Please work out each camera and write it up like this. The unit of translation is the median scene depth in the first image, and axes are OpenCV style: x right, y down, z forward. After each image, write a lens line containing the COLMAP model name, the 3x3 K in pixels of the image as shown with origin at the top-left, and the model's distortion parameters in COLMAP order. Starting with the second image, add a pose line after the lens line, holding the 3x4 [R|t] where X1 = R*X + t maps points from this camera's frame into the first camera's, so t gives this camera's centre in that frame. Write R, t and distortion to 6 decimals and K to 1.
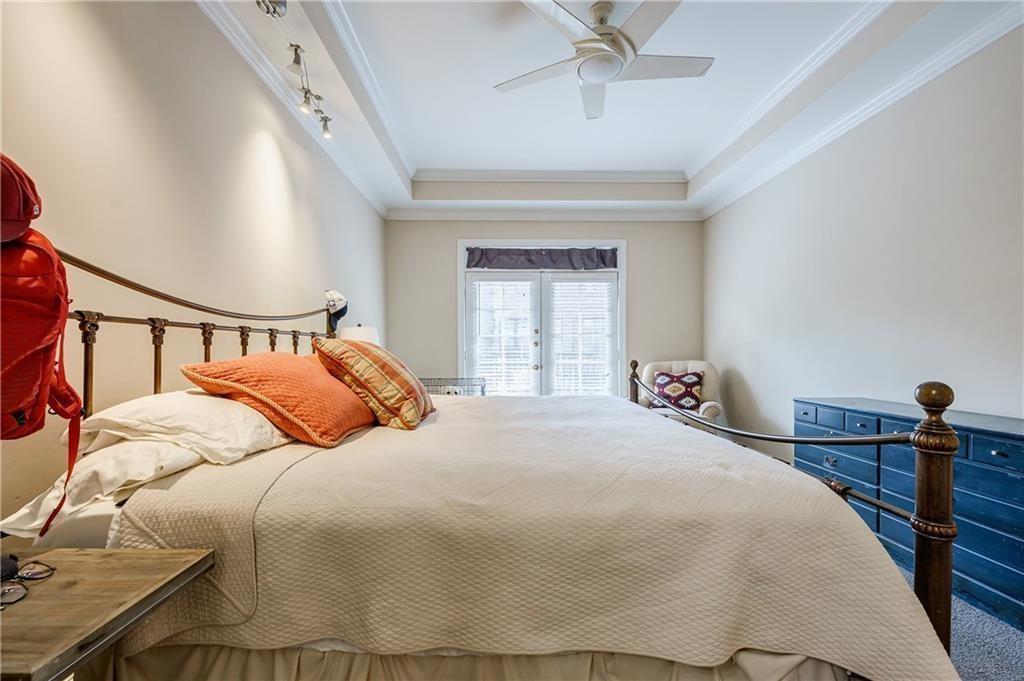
lens RADIAL K [[401.3, 0, 507.6], [0, 401.3, 350.3], [0, 0, 1]] dist [0.014903, -0.007197]
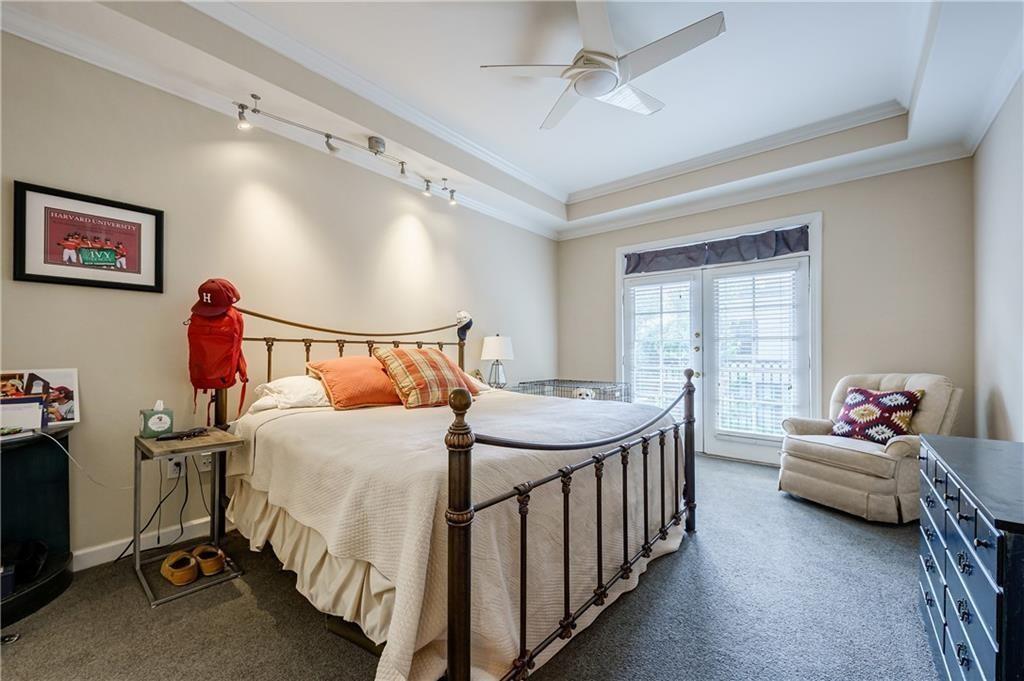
lens RADIAL K [[401.3, 0, 509.0], [0, 401.3, 347.9], [0, 0, 1]] dist [0.014903, -0.007197]
pose [[0.756446, -0.003654, -0.654046, 0.385402], [-0.006445, 0.999894, -0.013040, -0.004359], [0.654024, 0.014079, 0.756343, 0.044288]]
